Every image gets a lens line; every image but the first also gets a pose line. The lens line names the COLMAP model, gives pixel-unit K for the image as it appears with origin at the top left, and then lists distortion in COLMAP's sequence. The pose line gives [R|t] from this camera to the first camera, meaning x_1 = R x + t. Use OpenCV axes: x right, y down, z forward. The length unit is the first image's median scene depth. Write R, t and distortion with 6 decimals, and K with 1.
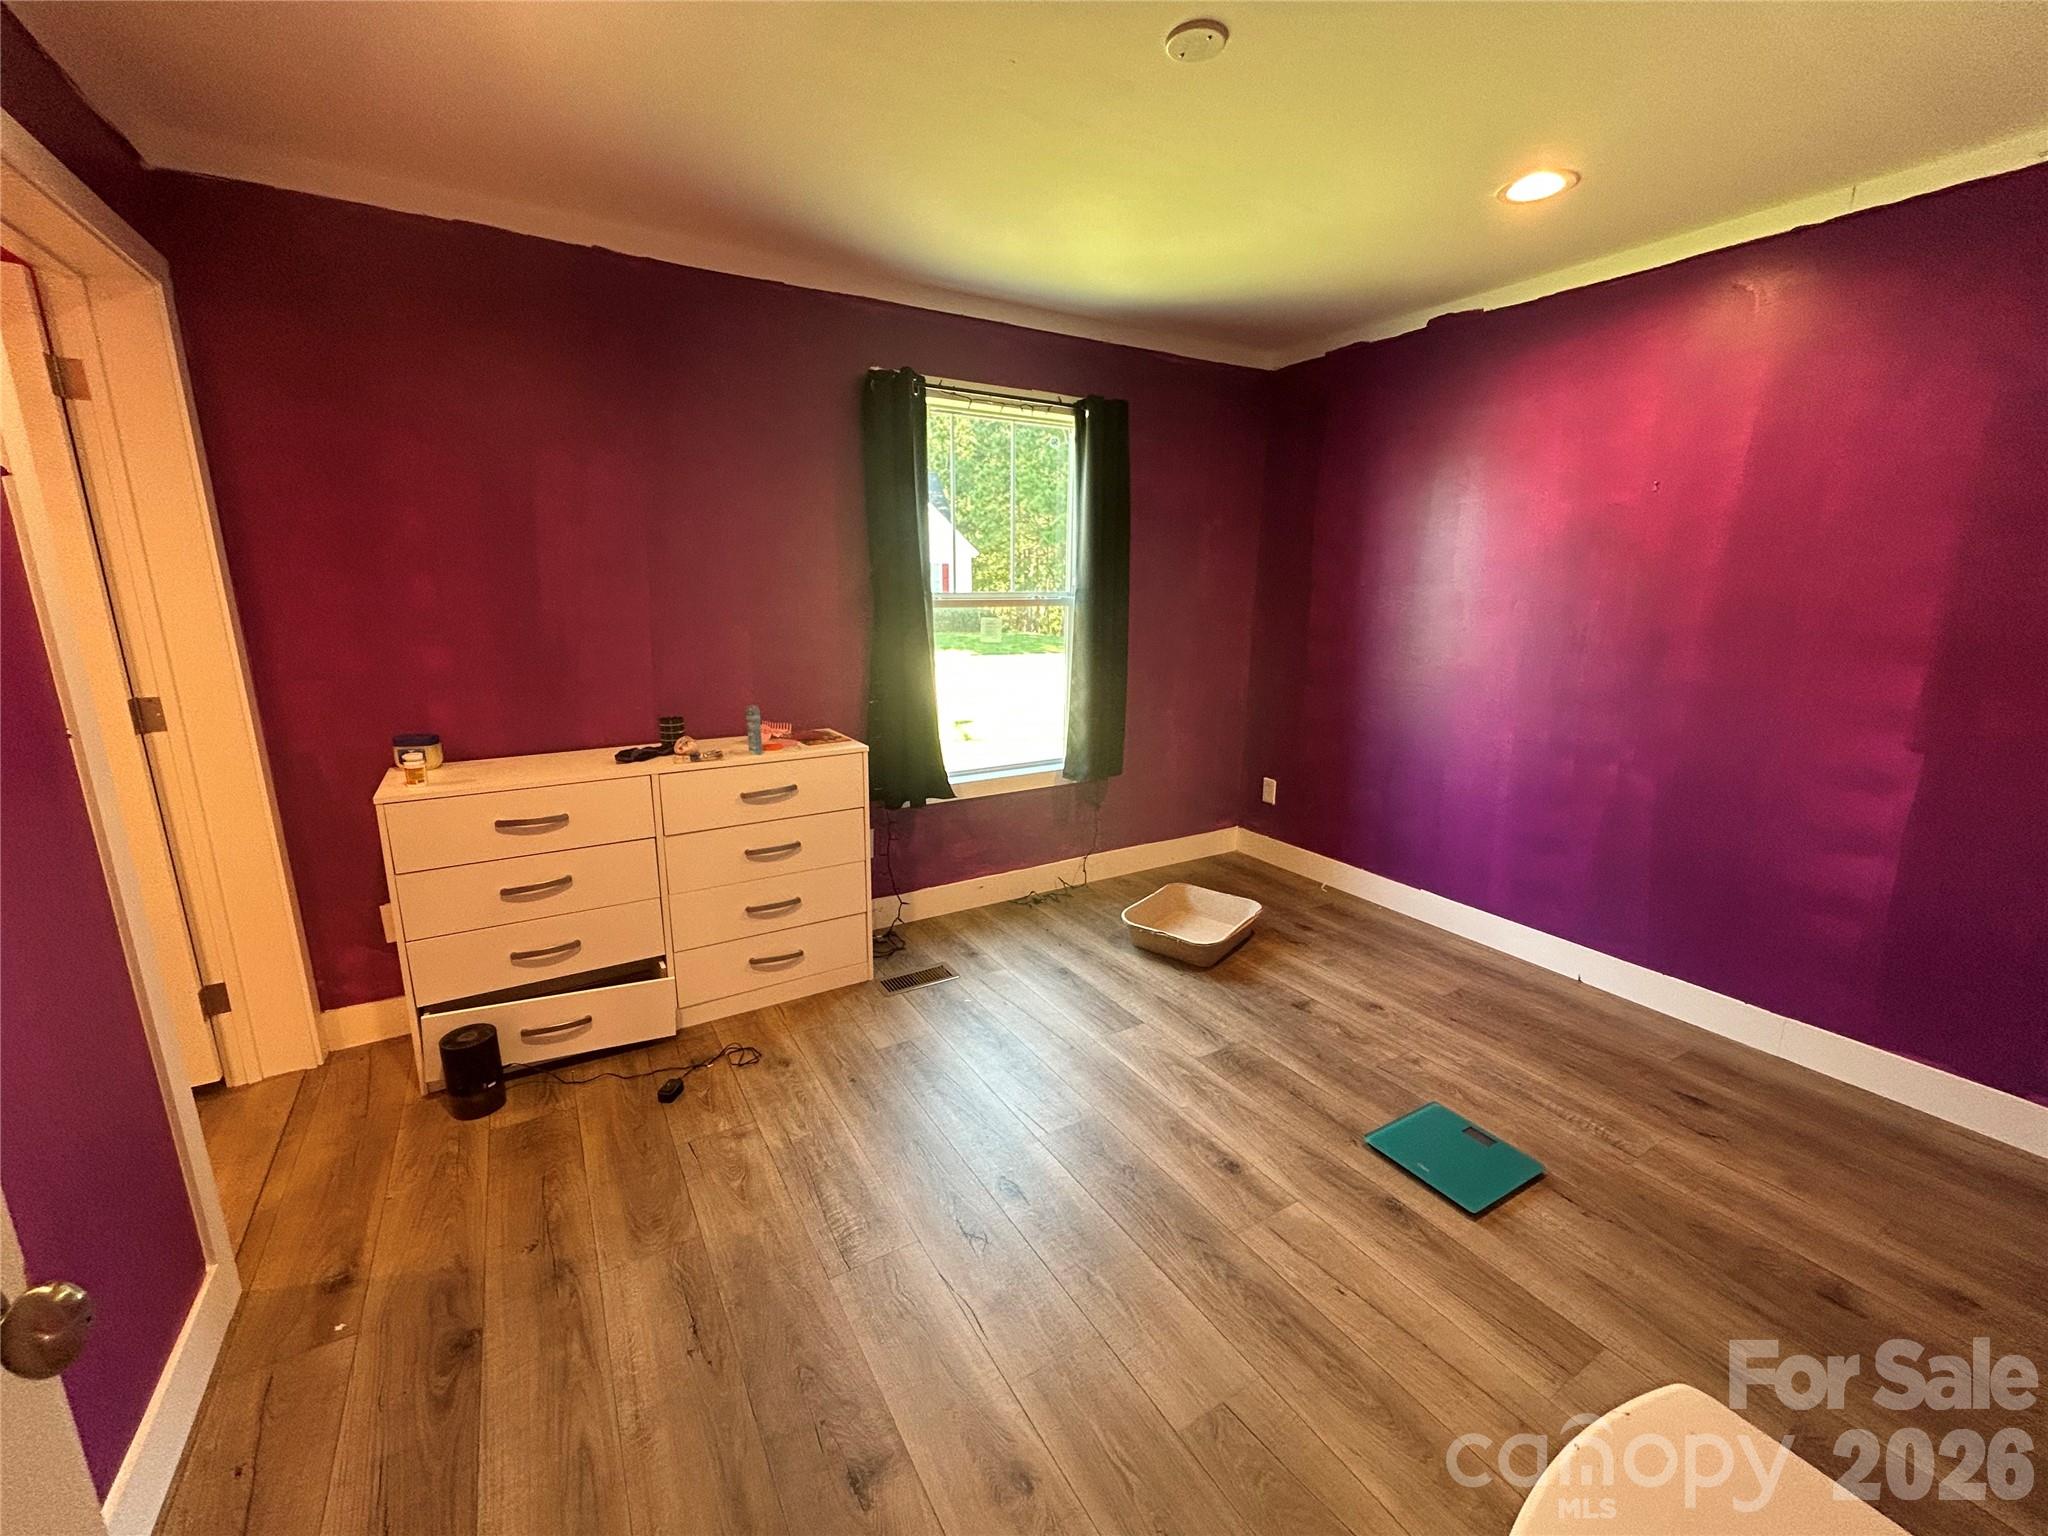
lens RADIAL K [[818.6, 0, 1024.0], [0, 818.6, 768.0], [0, 0, 1]] dist [-0.001073, -0.000090]
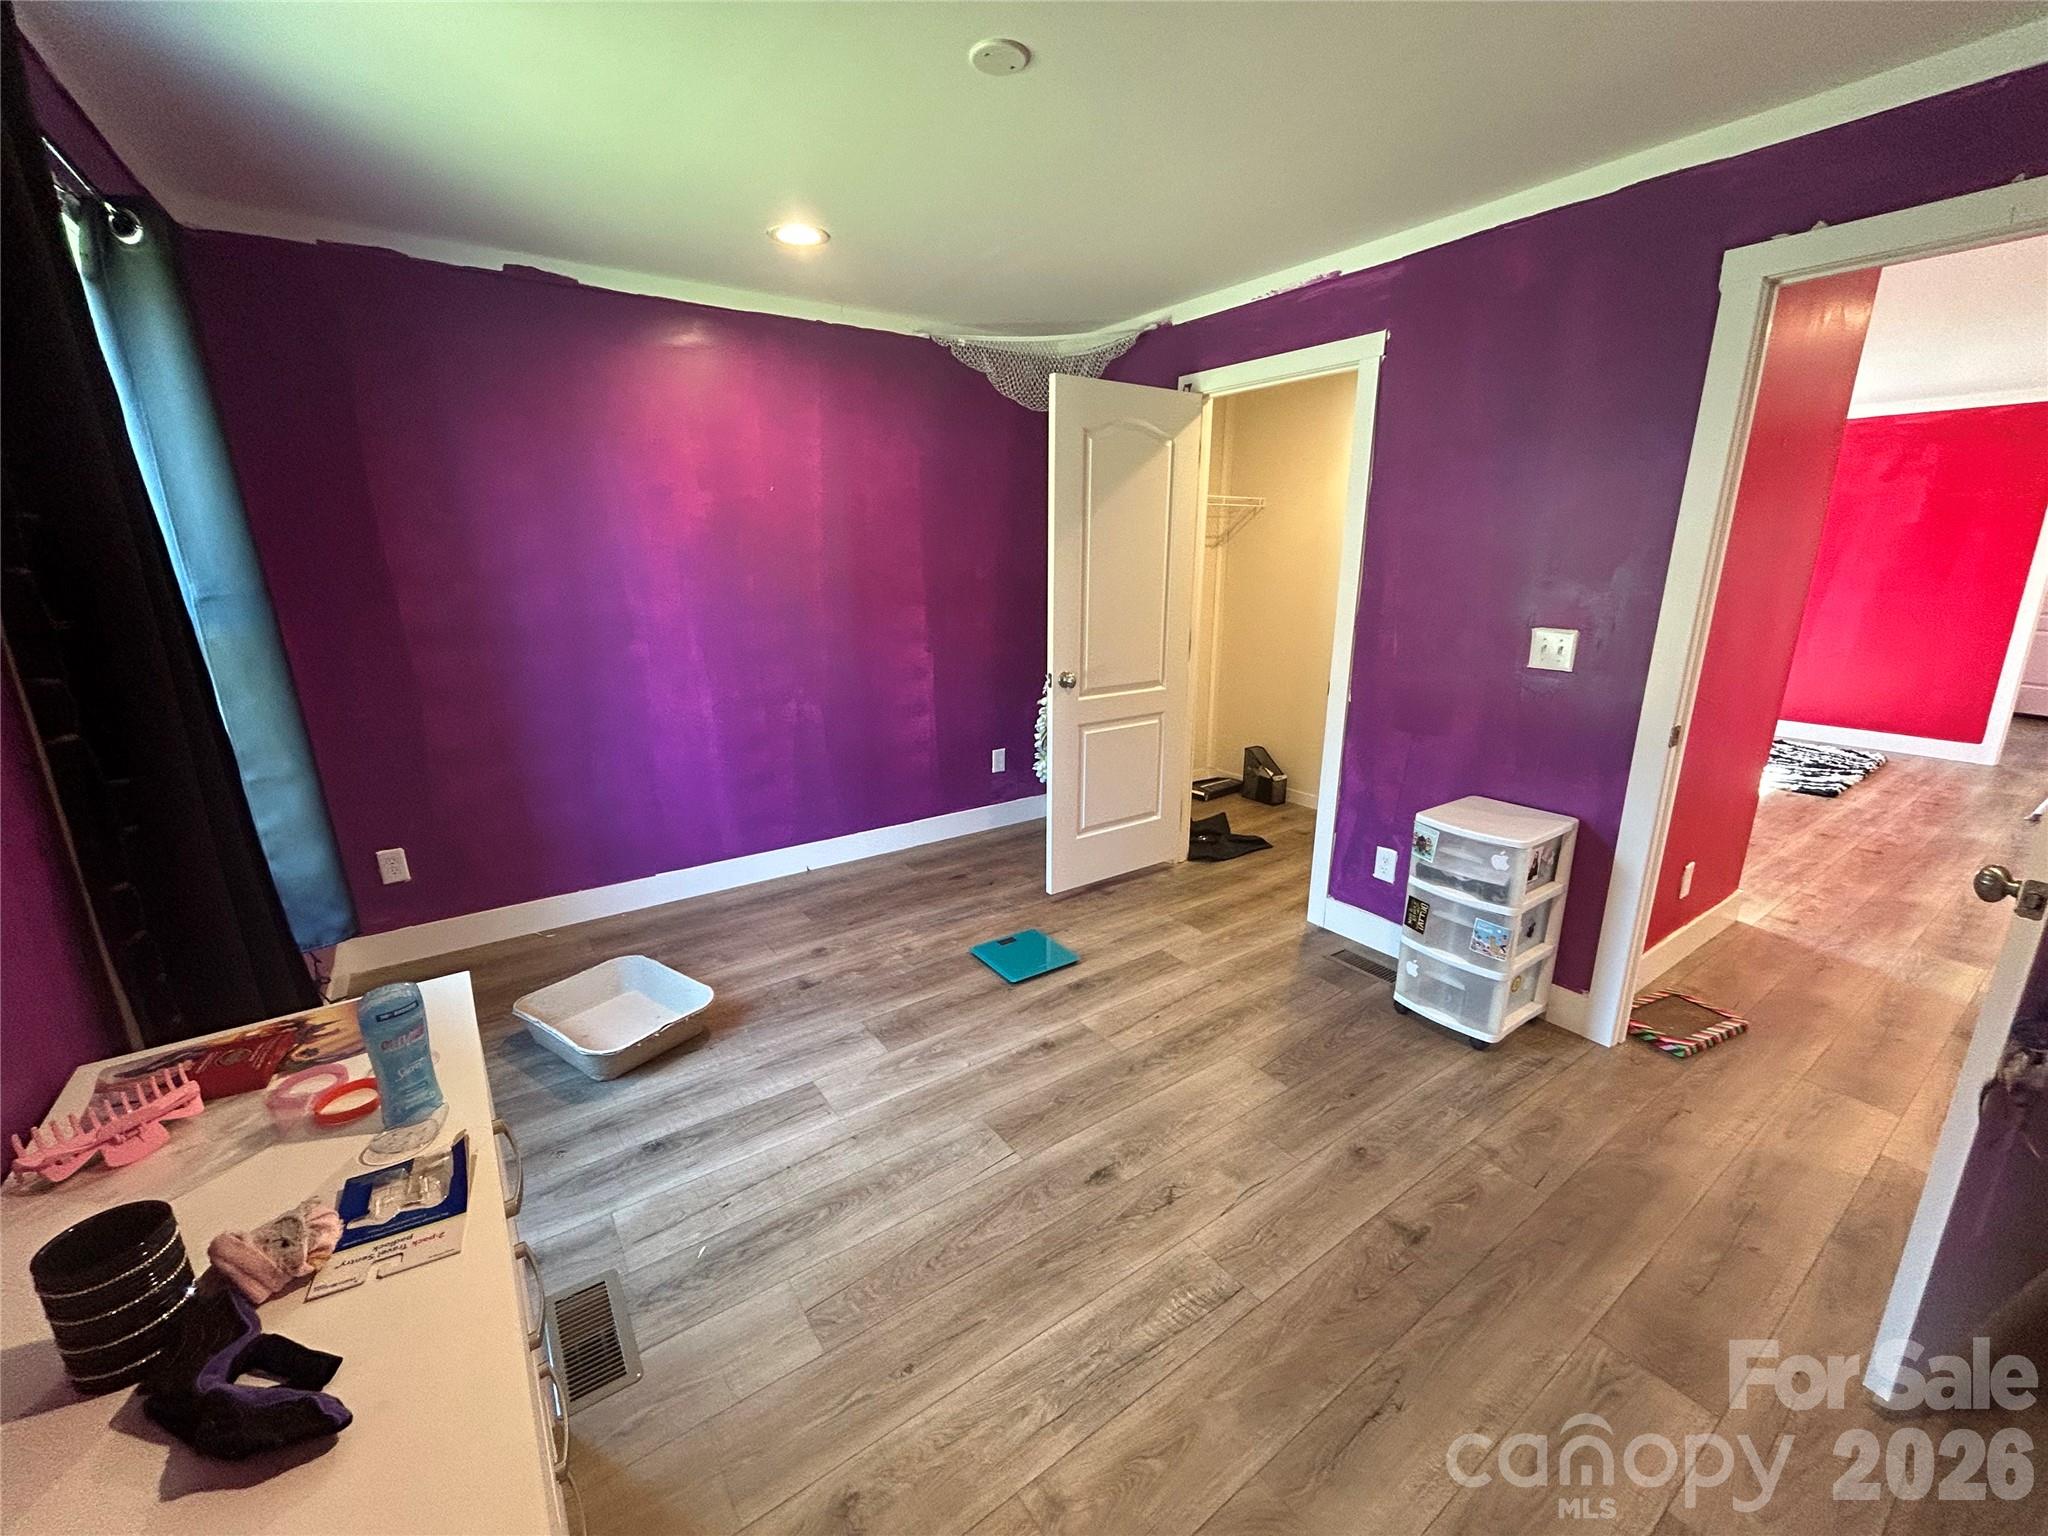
lens RADIAL K [[829.2, 0, 1014.3], [0, 829.2, 770.2], [0, 0, 1]] dist [-0.000216, -0.000525]
pose [[-0.052899, -0.264043, 0.963059, -0.678988], [0.231865, 0.934805, 0.269032, -0.200530], [-0.971309, 0.237531, 0.011772, 0.762029]]
